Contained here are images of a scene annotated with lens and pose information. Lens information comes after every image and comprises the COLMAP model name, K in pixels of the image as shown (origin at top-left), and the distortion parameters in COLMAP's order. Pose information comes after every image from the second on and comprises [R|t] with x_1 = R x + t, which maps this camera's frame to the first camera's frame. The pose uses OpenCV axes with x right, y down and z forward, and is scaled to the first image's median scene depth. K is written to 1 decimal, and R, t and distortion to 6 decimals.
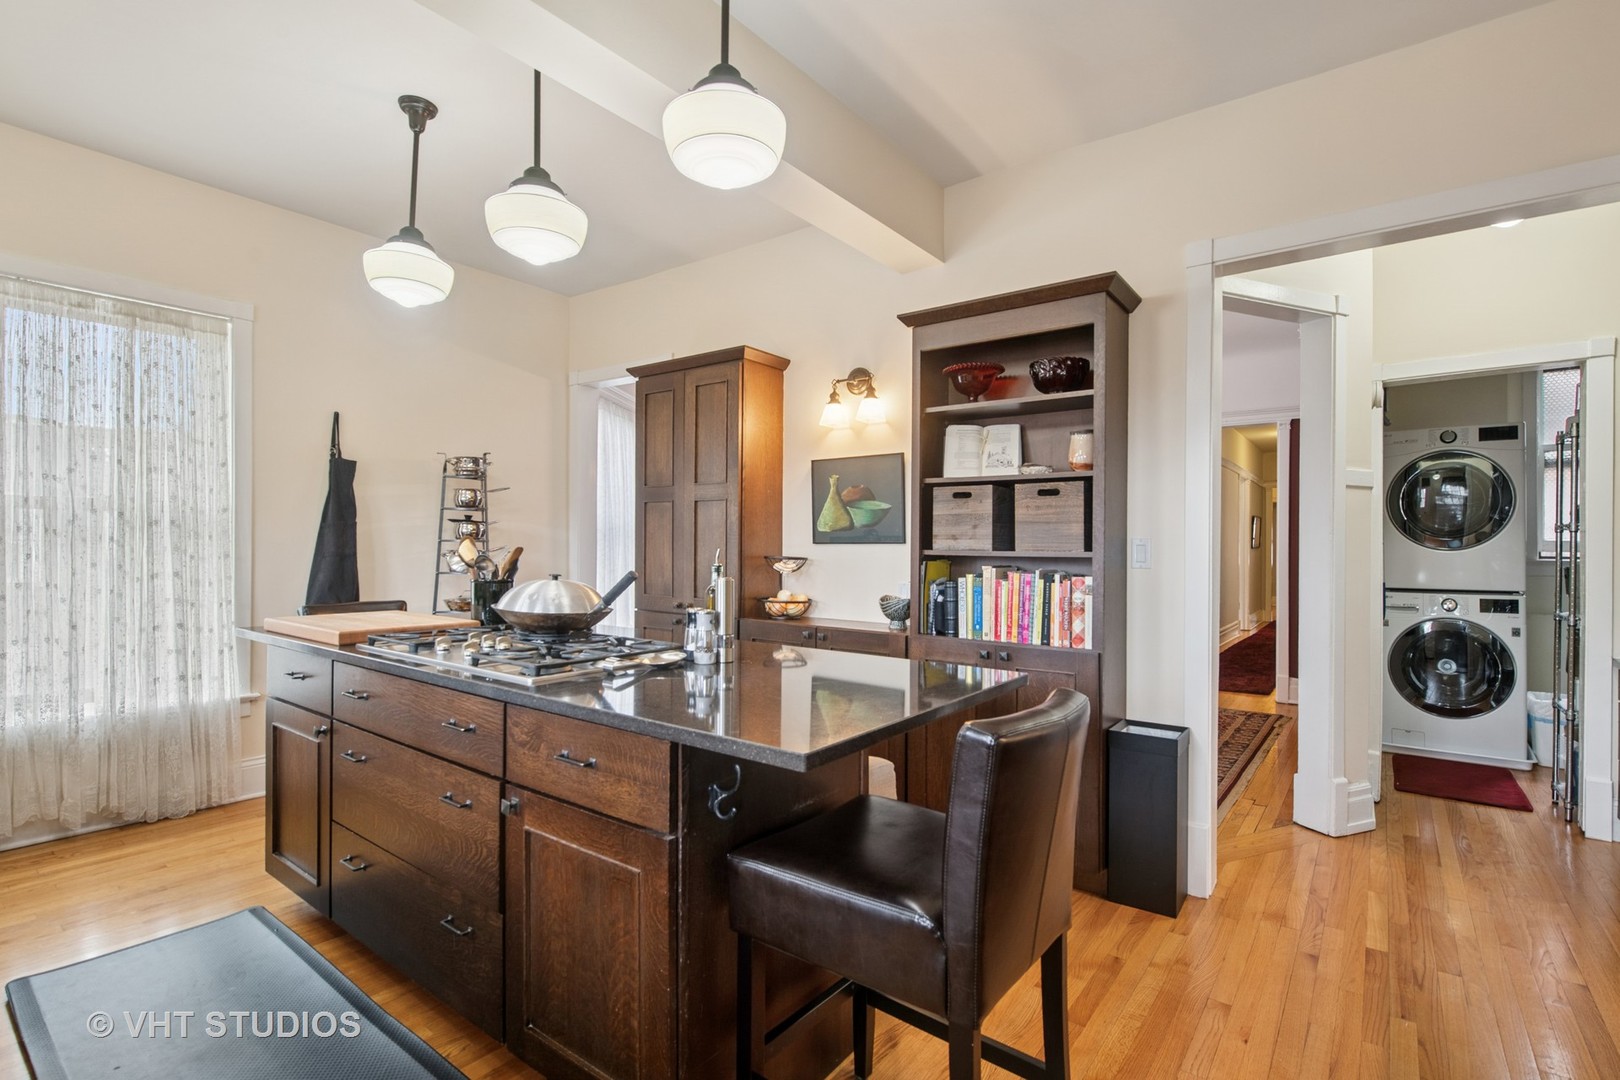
lens RADIAL K [[749.6, 0, 803.1], [0, 749.6, 549.3], [0, 0, 1]] dist [-0.004890, -0.000155]
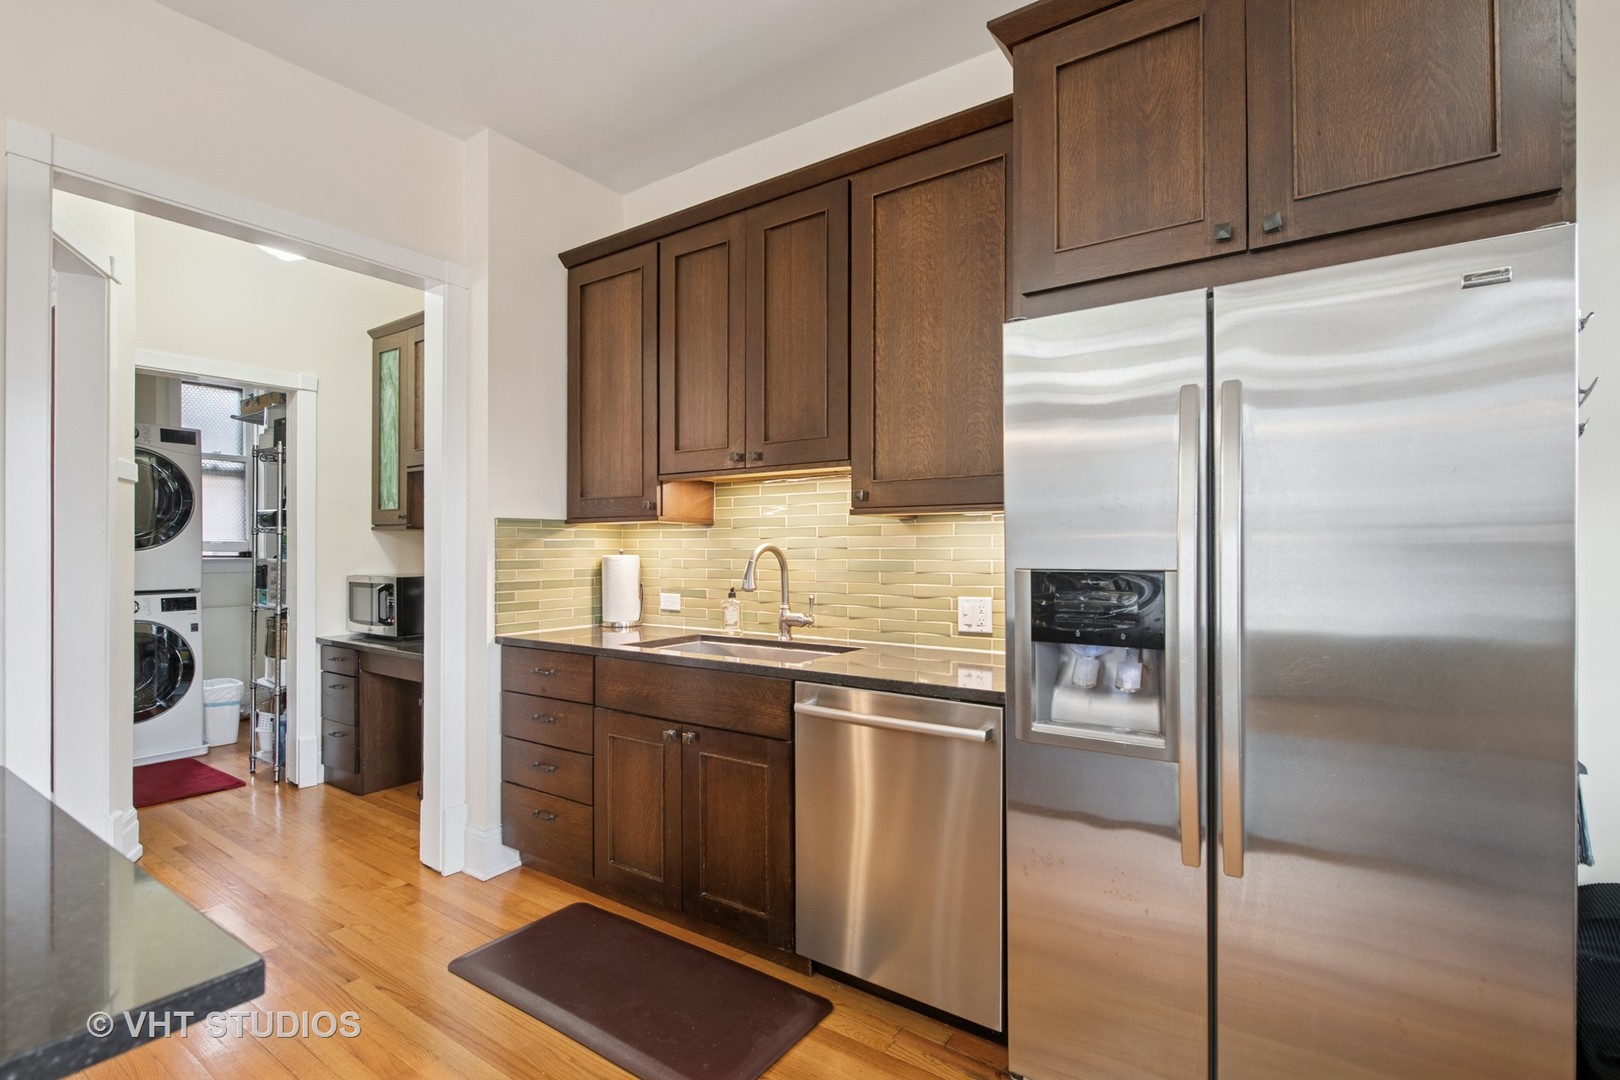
lens RADIAL K [[749.6, 0, 803.1], [0, 749.6, 549.3], [0, 0, 1]] dist [-0.004890, -0.000155]
pose [[-0.050818, -0.001417, 0.998707, -0.184996], [0.001944, 0.999997, 0.001518, 0.000503], [-0.998706, 0.002018, -0.050815, 0.235875]]
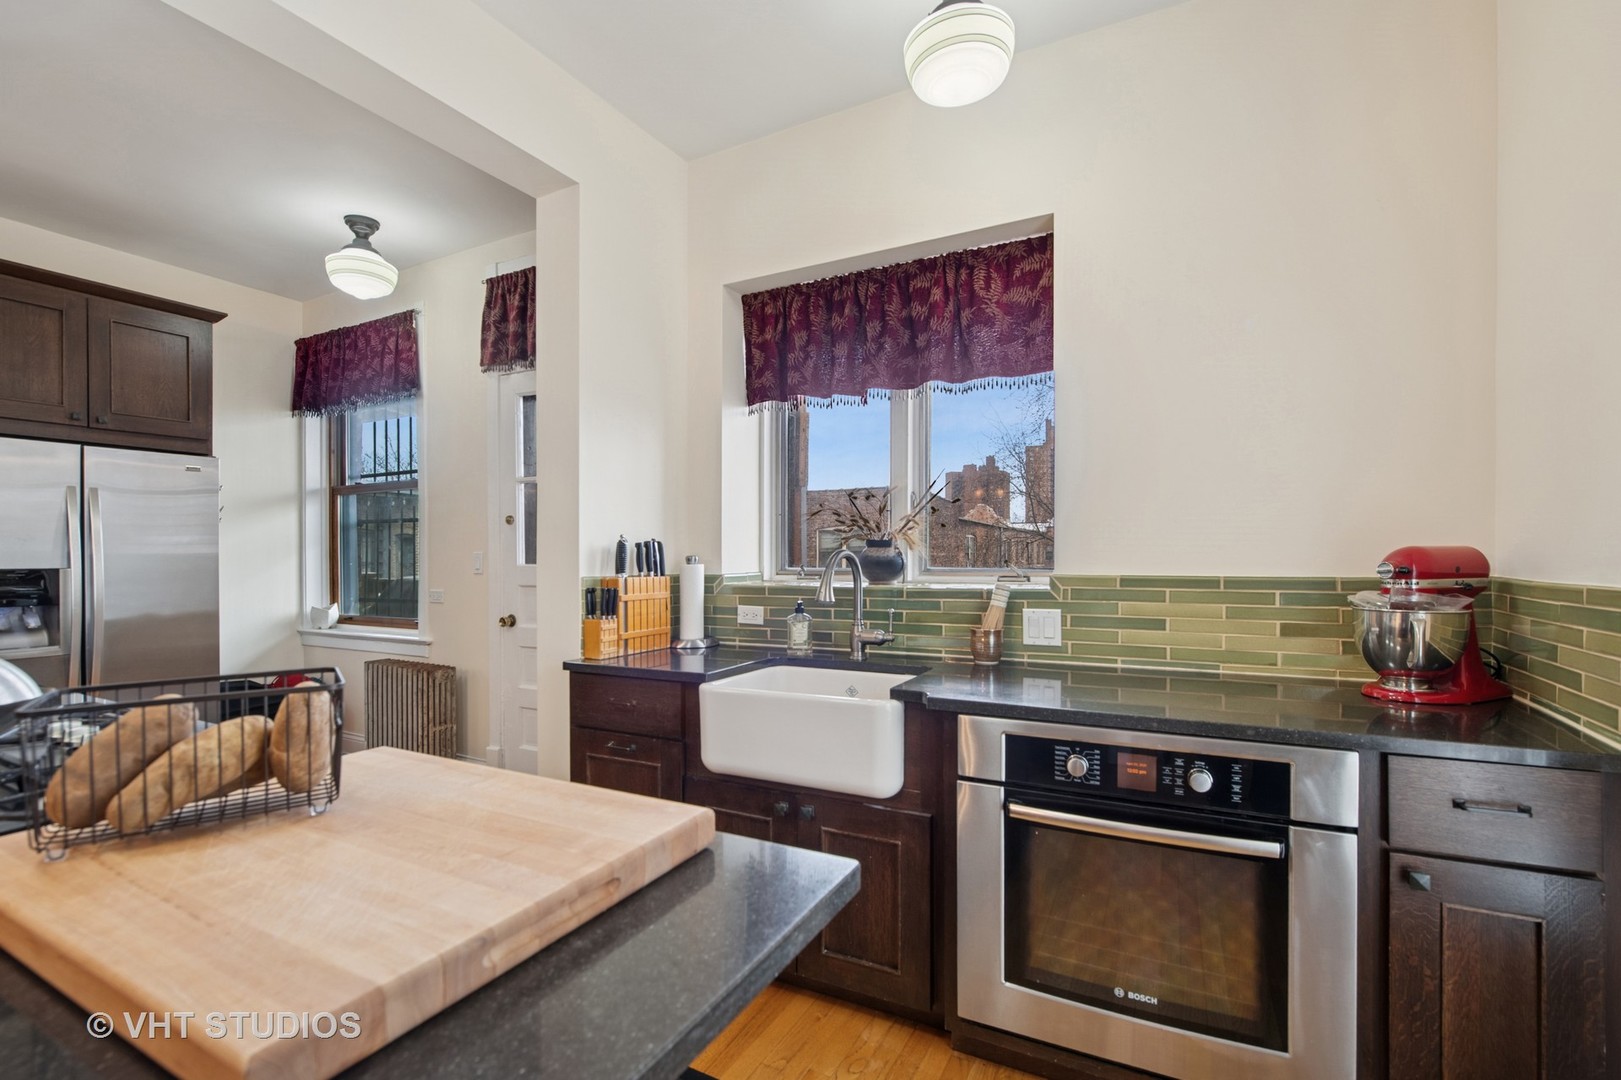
lens RADIAL K [[720.1, 0, 809.1], [0, 720.1, 548.0], [0, 0, 1]] dist [0.018232, -0.000160]
pose [[-0.986888, -0.008835, -0.161166, -0.552623], [-0.007952, 0.999950, -0.006124, -0.013657], [0.161212, -0.004762, -0.986908, 1.073027]]
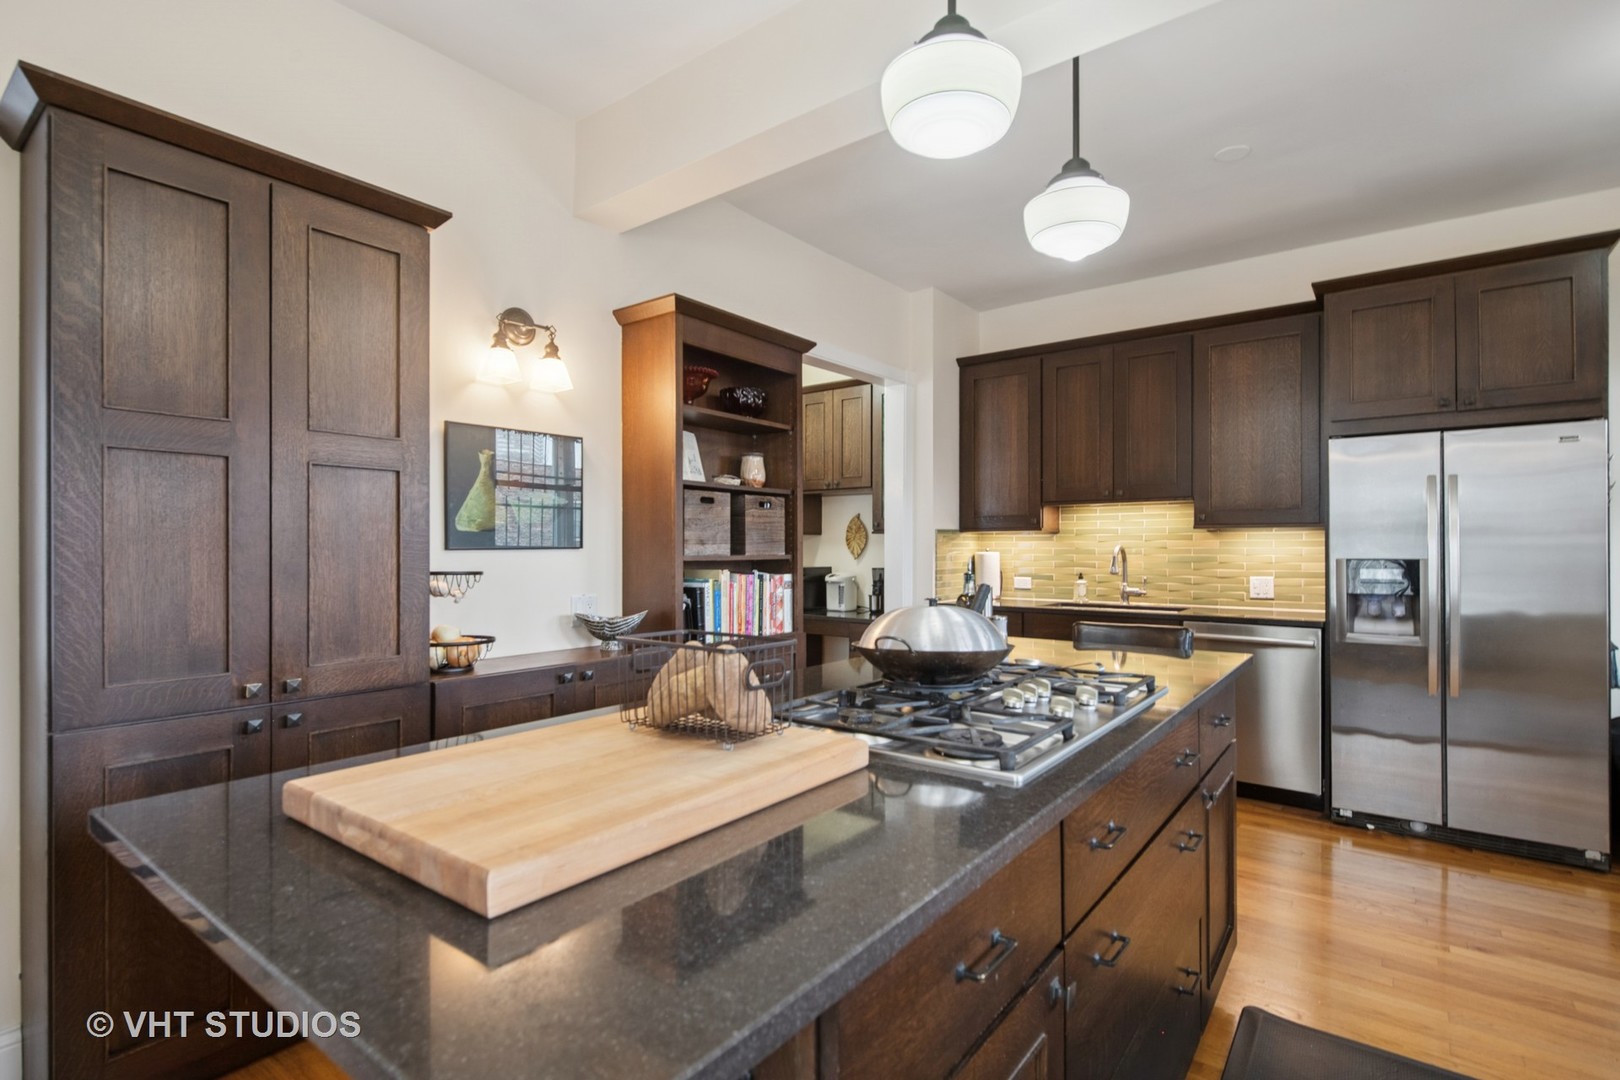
lens RADIAL K [[787.3, 0, 810.0], [0, 787.3, 540.0], [0, 0, 1]] dist [-0.004334, -0.000850]
pose [[-0.005637, 0.003082, 0.999979, -0.746204], [0.006893, 0.999972, -0.003043, -0.013081], [-0.999960, 0.006876, -0.005658, 0.776806]]
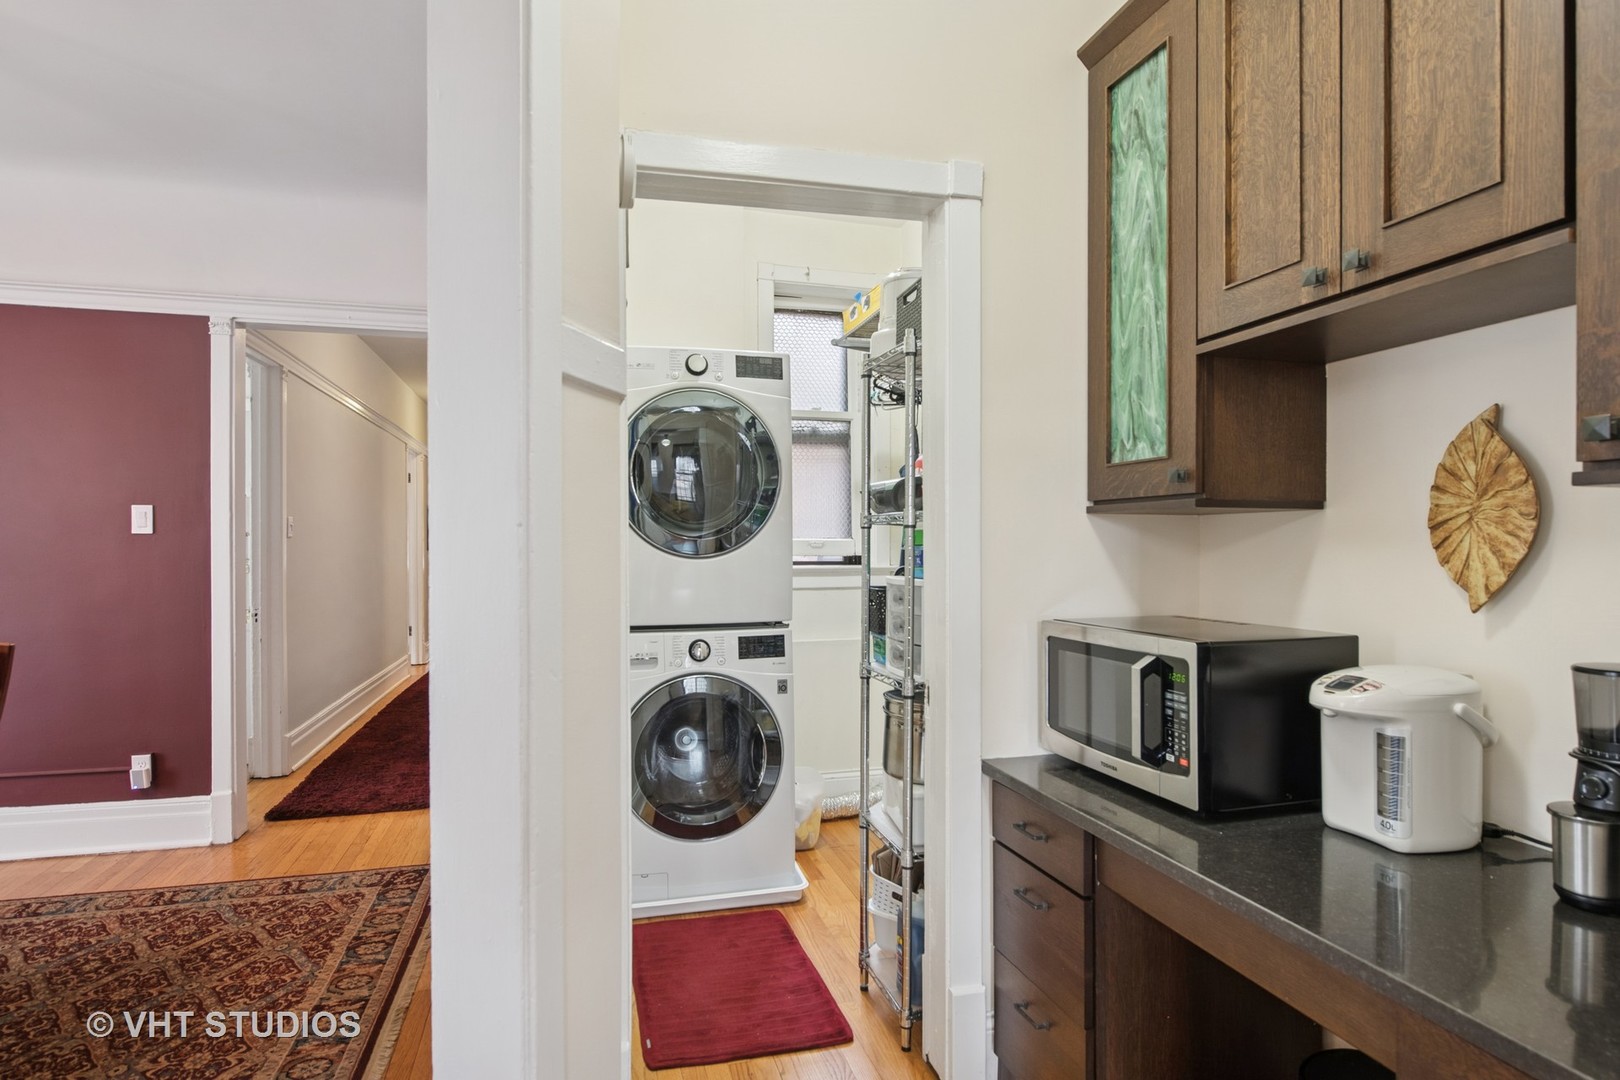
lens RADIAL K [[877.6, 0, 810.0], [0, 877.6, 540.0], [0, 0, 1]] dist [-0.003778, -0.001611]
pose [[0.594183, -0.002326, 0.804326, 0.467725], [0.008301, 0.999960, -0.003240, -0.011836], [-0.804287, 0.008602, 0.594179, 0.673743]]
